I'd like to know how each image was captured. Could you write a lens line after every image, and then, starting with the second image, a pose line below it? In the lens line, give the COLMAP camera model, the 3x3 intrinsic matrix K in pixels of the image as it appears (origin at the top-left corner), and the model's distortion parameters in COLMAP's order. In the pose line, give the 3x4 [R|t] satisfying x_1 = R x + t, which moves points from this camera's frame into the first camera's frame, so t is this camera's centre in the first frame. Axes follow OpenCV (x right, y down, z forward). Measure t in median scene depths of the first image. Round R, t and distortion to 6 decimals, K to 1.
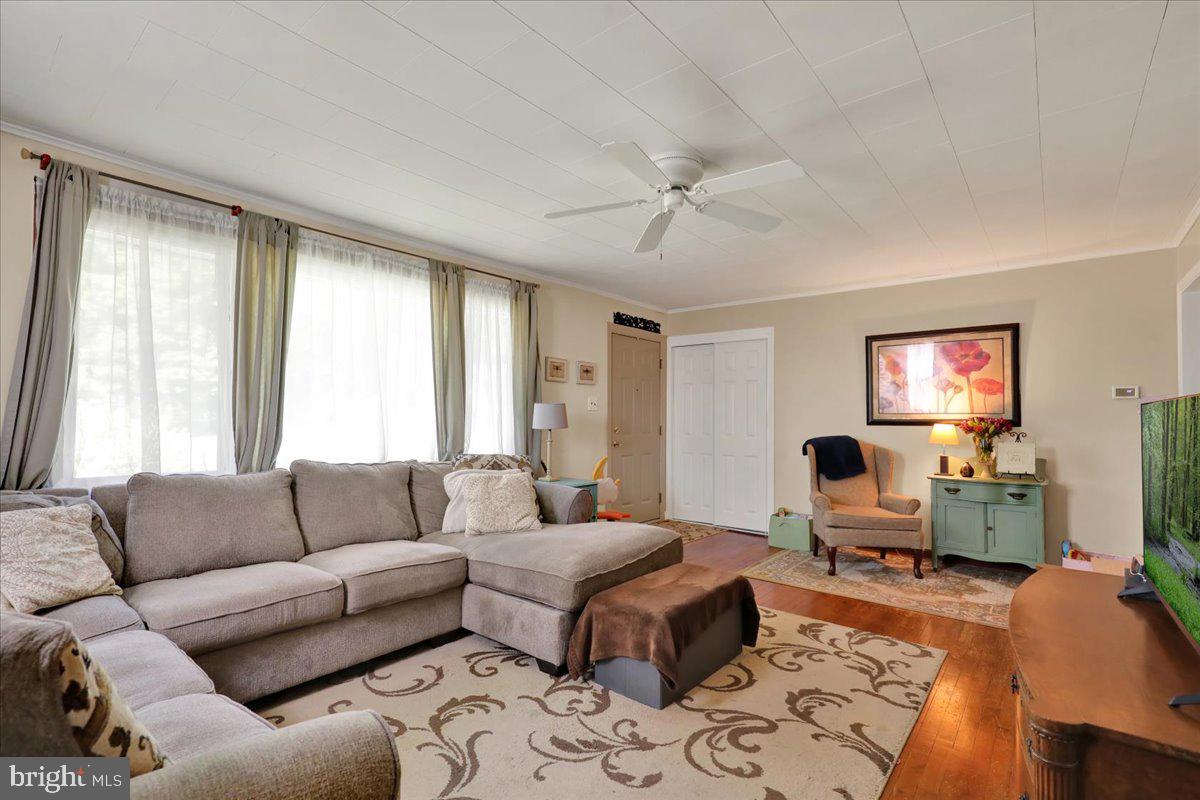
lens RADIAL K [[551.5, 0, 600.0], [0, 551.5, 400.0], [0, 0, 1]] dist [0.000654, 0.000070]
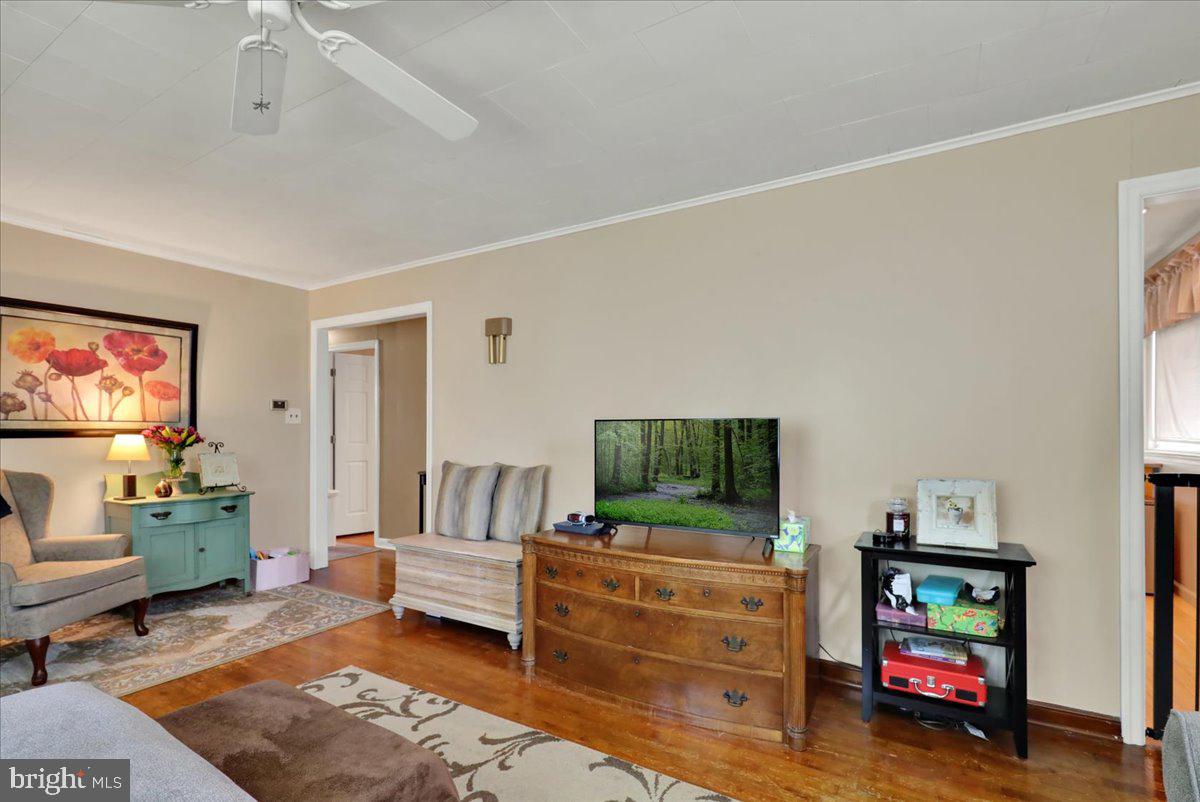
lens RADIAL K [[558.4, 0, 600.8], [0, 558.4, 422.5], [0, 0, 1]] dist [-0.001740, -0.000437]
pose [[-0.131467, 0.008093, 0.991287, -0.259021], [-0.029515, 0.999491, -0.012074, 0.016395], [-0.990881, -0.030846, -0.131161, 0.448549]]
